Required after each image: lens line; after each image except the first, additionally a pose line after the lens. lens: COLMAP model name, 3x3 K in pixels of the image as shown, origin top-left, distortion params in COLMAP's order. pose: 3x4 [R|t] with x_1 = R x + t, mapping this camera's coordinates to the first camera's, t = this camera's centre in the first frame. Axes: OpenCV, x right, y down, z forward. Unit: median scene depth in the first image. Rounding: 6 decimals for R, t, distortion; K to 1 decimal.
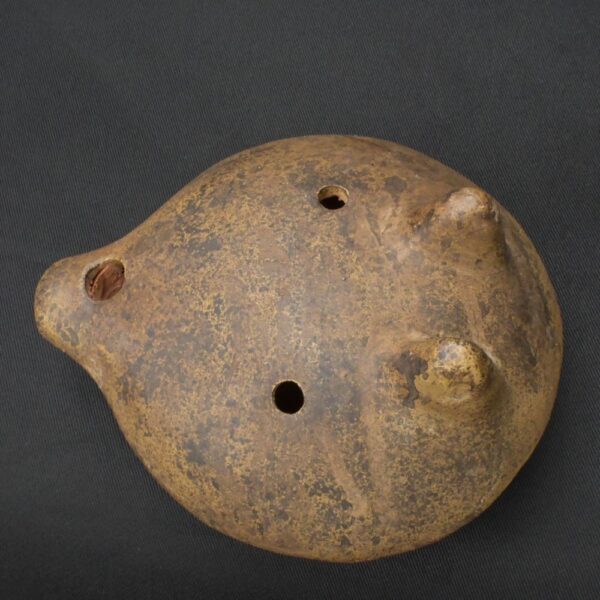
lens RADIAL K [[850.4, 0, 300.0], [0, 850.4, 300.0], [0, 0, 1]] dist [0.025934, 0.056195]
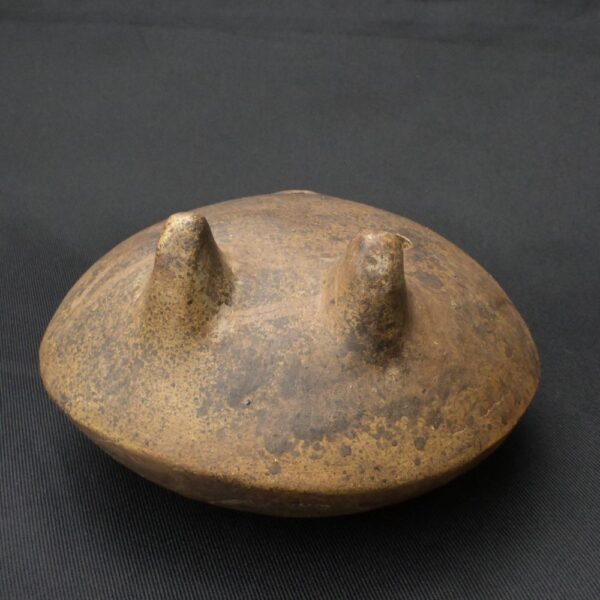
lens RADIAL K [[850.4, 0, 300.0], [0, 850.4, 300.0], [0, 0, 1]] dist [0.025934, 0.056195]
pose [[0.100876, 0.501001, -0.859548, 0.907310], [-0.915099, 0.385747, 0.117444, -0.112607], [0.390408, 0.774724, 0.497378, 0.553036]]
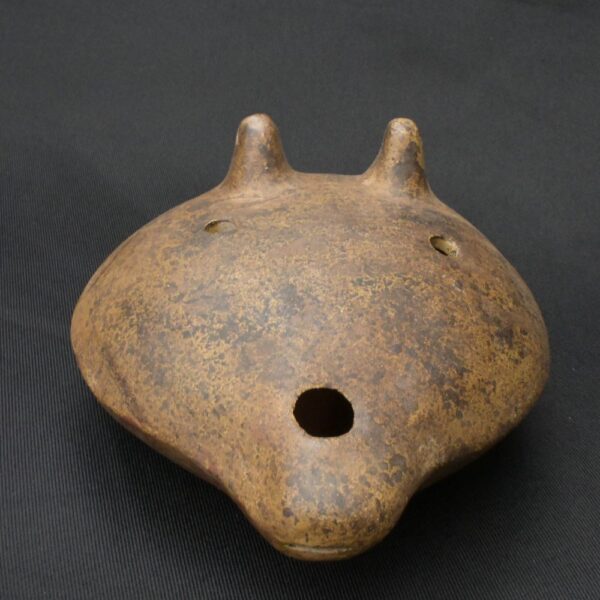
lens RADIAL K [[850.4, 0, 300.0], [0, 850.4, 300.0], [0, 0, 1]] dist [0.025934, 0.056195]
pose [[-0.135701, -0.494033, 0.858788, -0.864887], [0.873022, 0.350193, 0.339406, -0.350570], [-0.468420, 0.795799, 0.383780, 0.677290]]
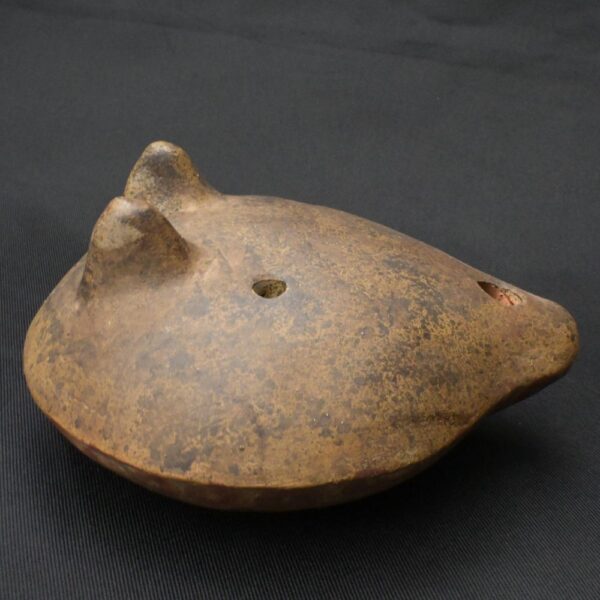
lens RADIAL K [[850.4, 0, 300.0], [0, 850.4, 300.0], [0, 0, 1]] dist [0.025934, 0.056195]
pose [[-0.995891, 0.045416, -0.078351, 0.079663], [-0.079944, -0.034379, 0.996206, -1.032866], [0.042550, 0.998376, 0.037868, 1.013159]]
